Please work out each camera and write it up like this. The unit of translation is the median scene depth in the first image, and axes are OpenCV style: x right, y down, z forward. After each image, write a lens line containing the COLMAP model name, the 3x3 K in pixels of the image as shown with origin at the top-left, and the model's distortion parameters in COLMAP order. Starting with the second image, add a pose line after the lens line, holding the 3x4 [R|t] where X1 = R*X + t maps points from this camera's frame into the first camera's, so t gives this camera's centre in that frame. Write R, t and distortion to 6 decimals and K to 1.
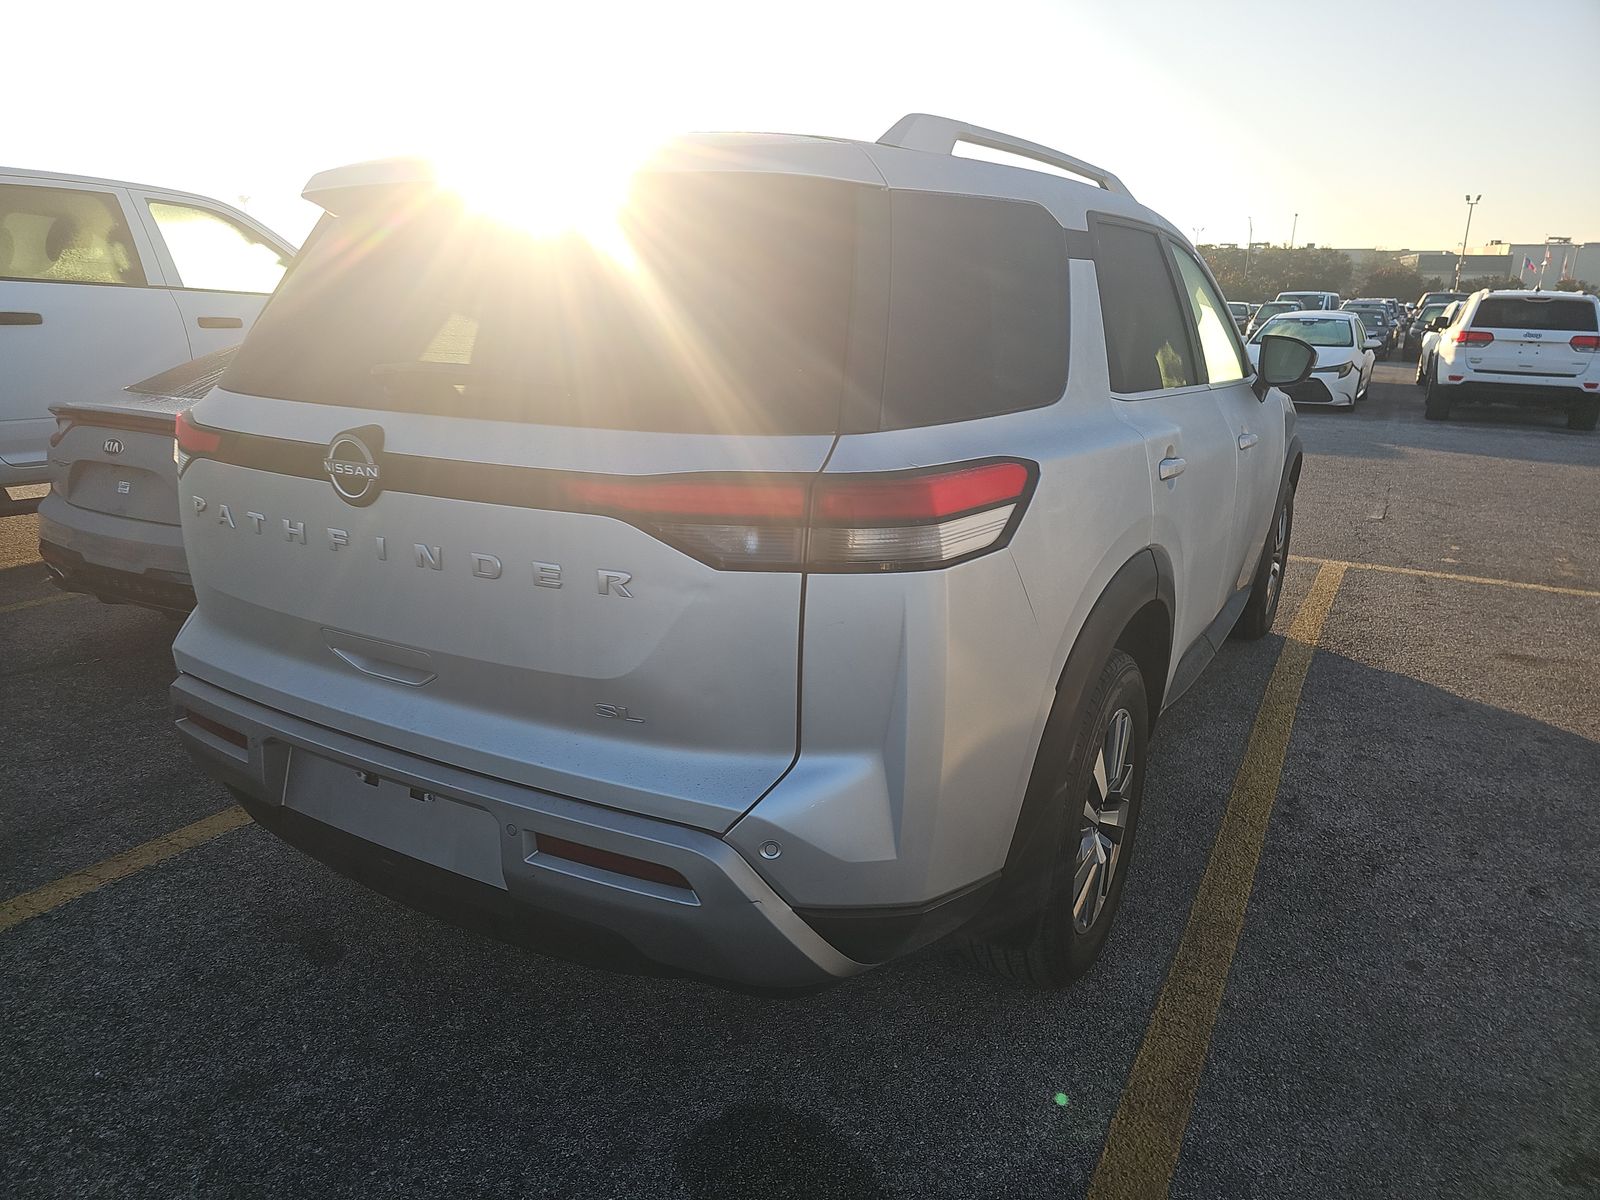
lens RADIAL K [[1079.6, 0, 800.0], [0, 1079.6, 600.0], [0, 0, 1]] dist [0.059824, -0.055962]
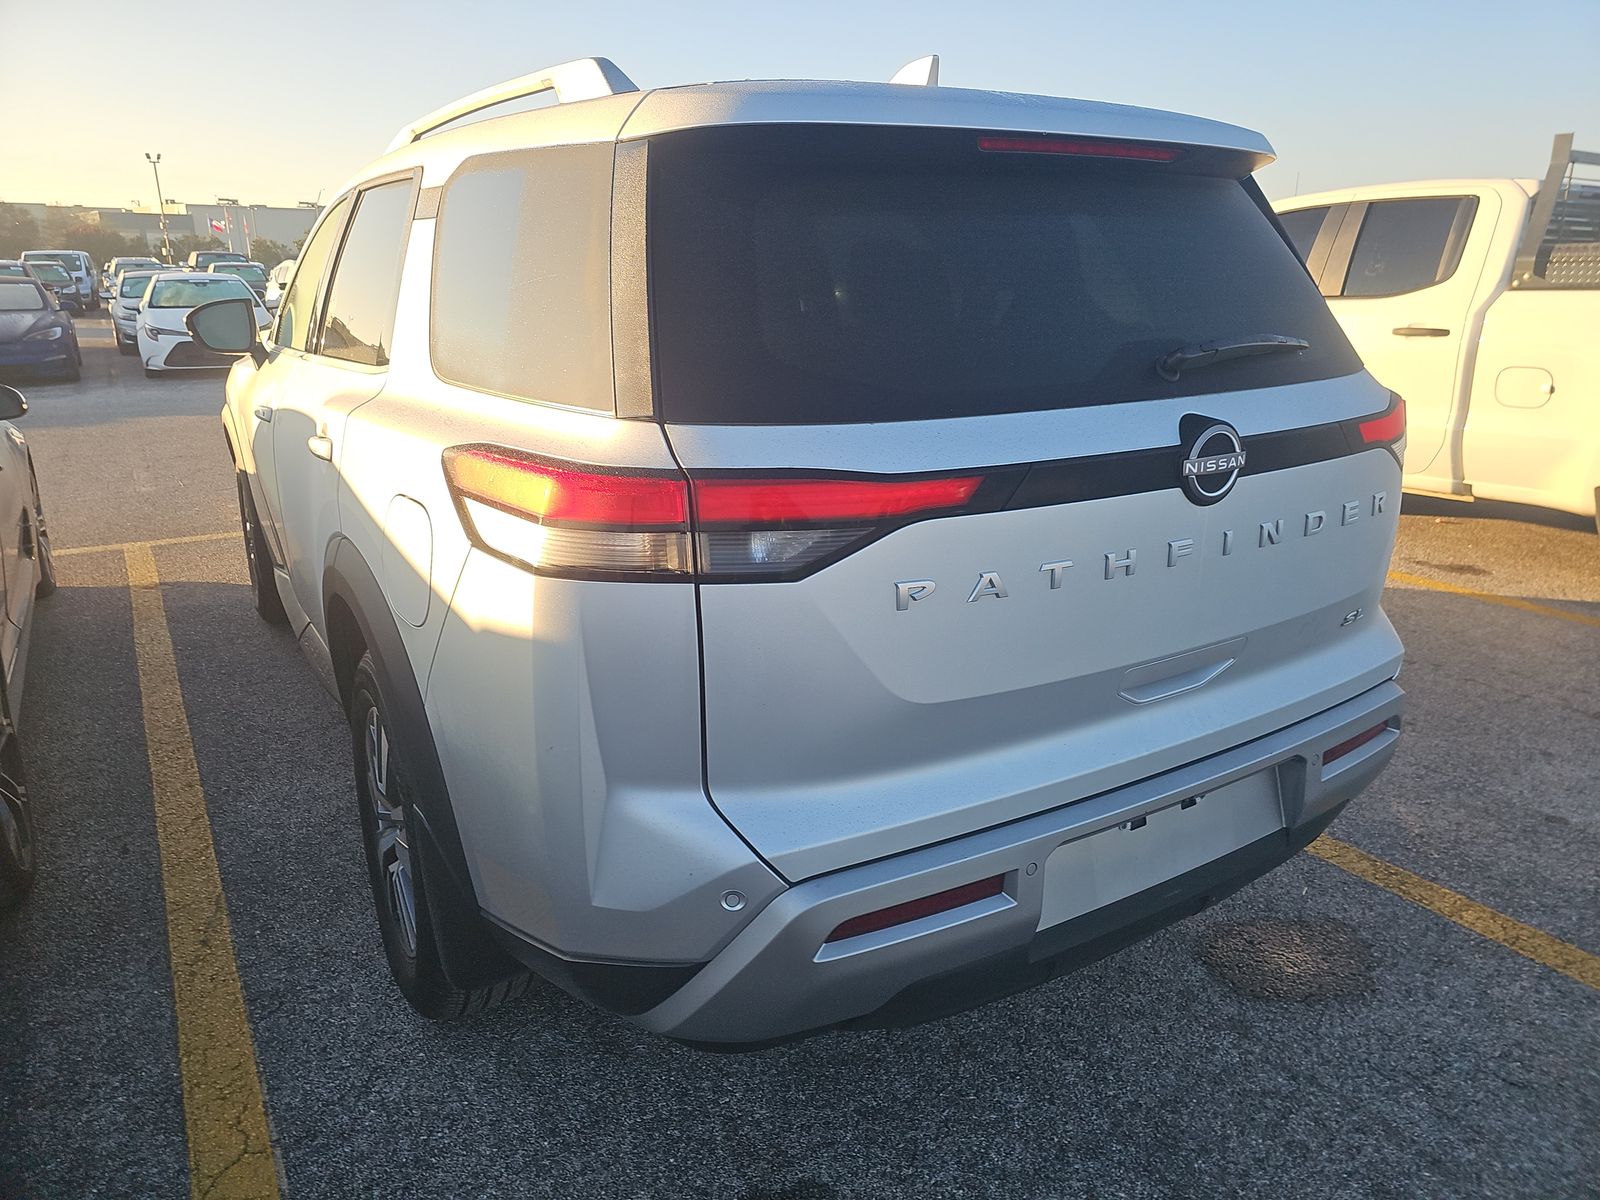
lens RADIAL K [[1082.3, 0, 799.3], [0, 1082.3, 588.4], [0, 0, 1]] dist [0.038698, -0.031475]
pose [[0.453223, -0.270580, 0.849338, -1.156166], [0.248522, 0.953392, 0.171113, -0.222809], [-0.856052, 0.133527, 0.499345, 0.736987]]
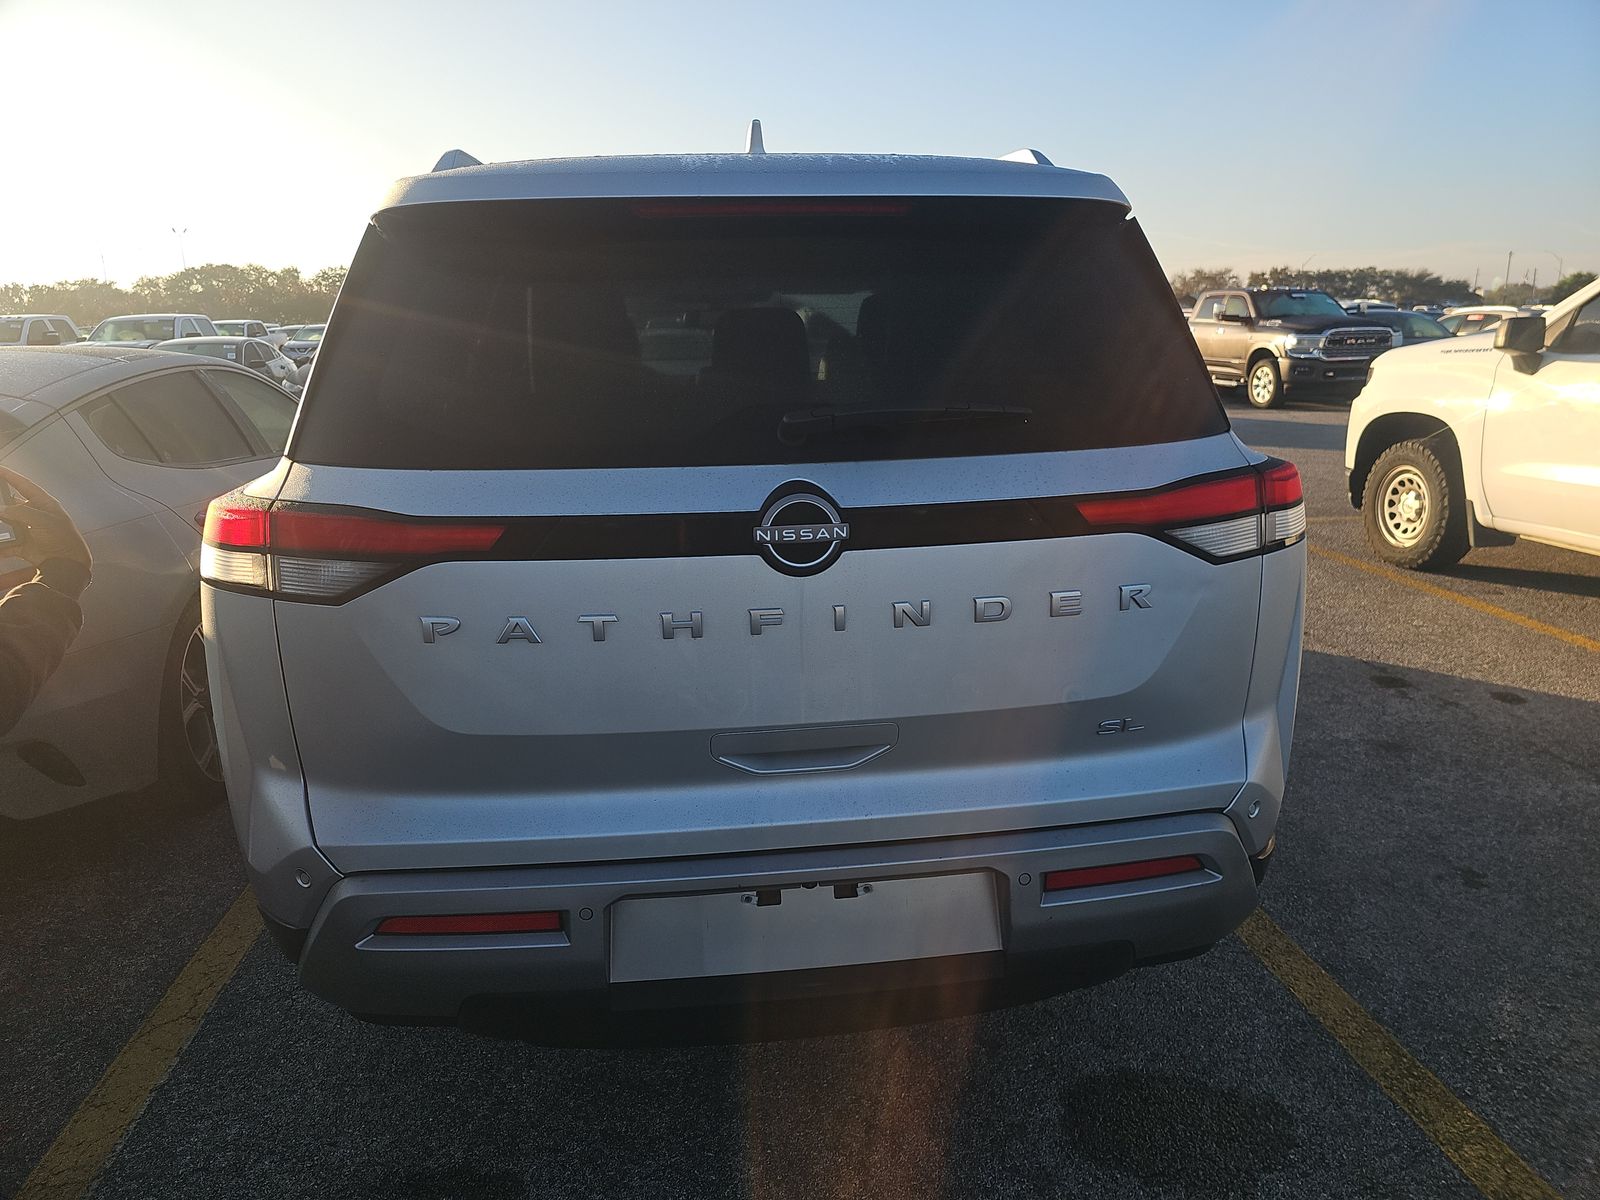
lens RADIAL K [[1079.6, 0, 800.0], [0, 1079.6, 600.0], [0, 0, 1]] dist [0.059824, -0.055962]
pose [[0.794020, -0.181603, 0.580132, -0.785170], [0.192039, 0.980398, 0.044060, -0.091648], [-0.576762, 0.076423, 0.813330, 0.269222]]
